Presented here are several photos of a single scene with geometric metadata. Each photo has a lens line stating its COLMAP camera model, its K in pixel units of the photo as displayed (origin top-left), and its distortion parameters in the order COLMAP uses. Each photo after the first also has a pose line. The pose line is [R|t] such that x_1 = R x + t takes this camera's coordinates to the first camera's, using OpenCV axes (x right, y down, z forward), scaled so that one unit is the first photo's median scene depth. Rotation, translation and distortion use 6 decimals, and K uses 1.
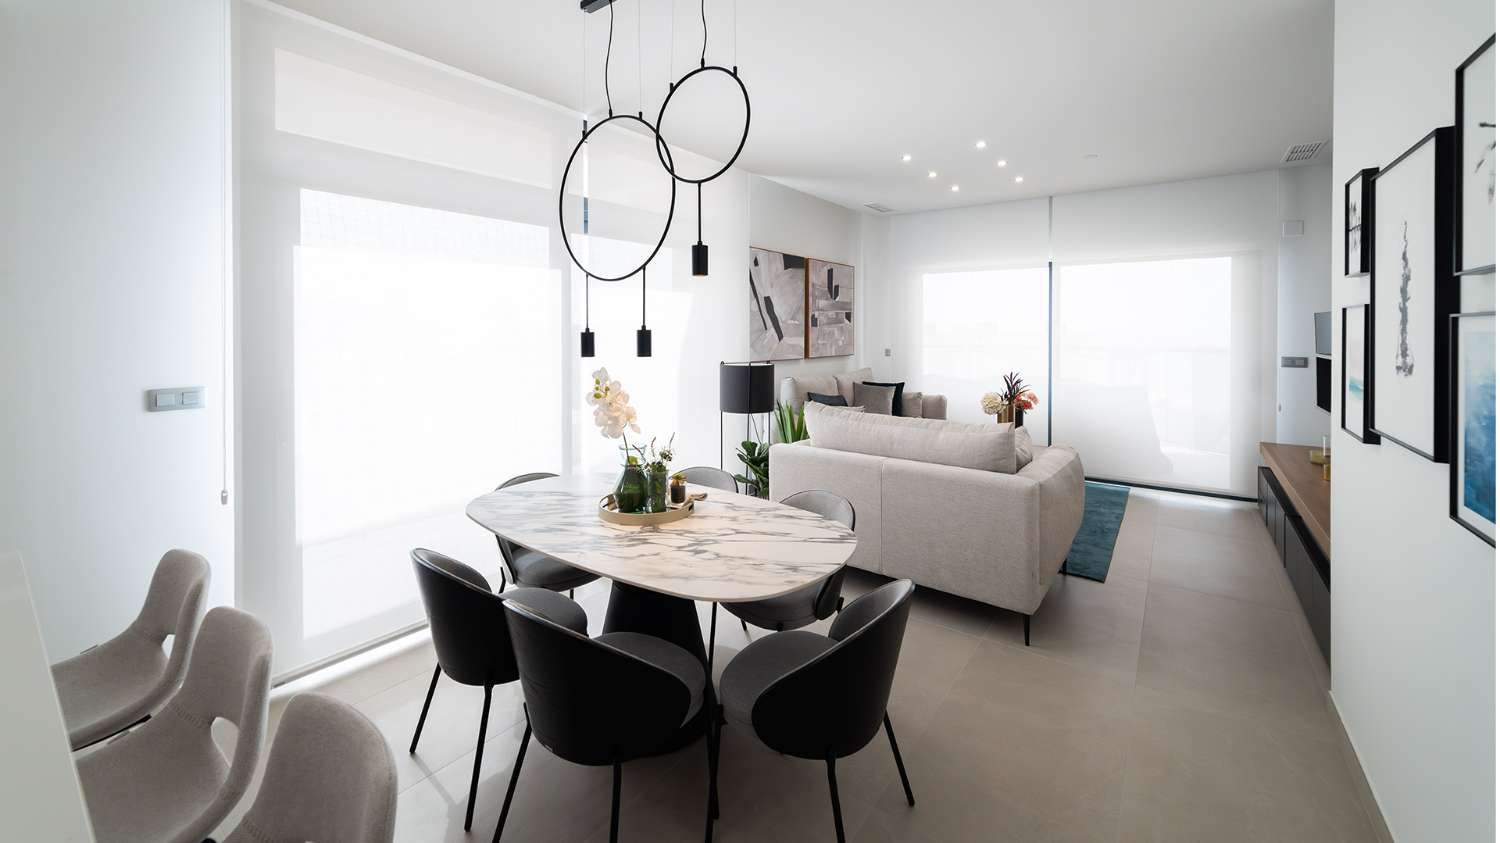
lens RADIAL K [[583.9, 0, 750.0], [0, 583.9, 421.5], [0, 0, 1]] dist [-0.000164, -0.000016]
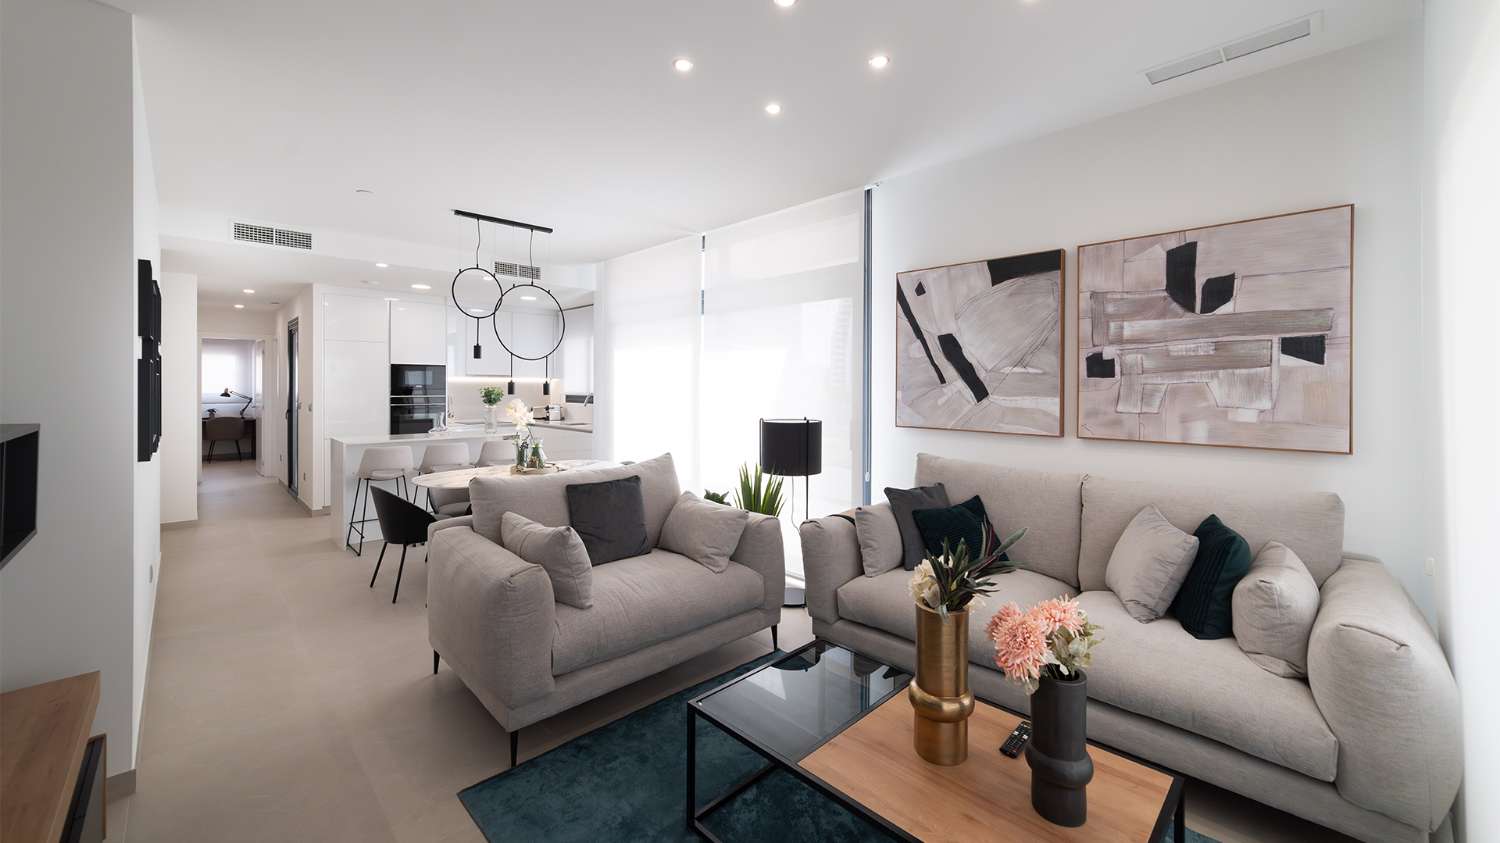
lens RADIAL K [[583.9, 0, 750.0], [0, 583.9, 421.5], [0, 0, 1]] dist [-0.000164, -0.000016]
pose [[-0.148879, 0.066182, -0.986638, 0.691133], [-0.152795, 0.984235, 0.089077, -0.132919], [0.976979, 0.164015, -0.136420, 0.840169]]
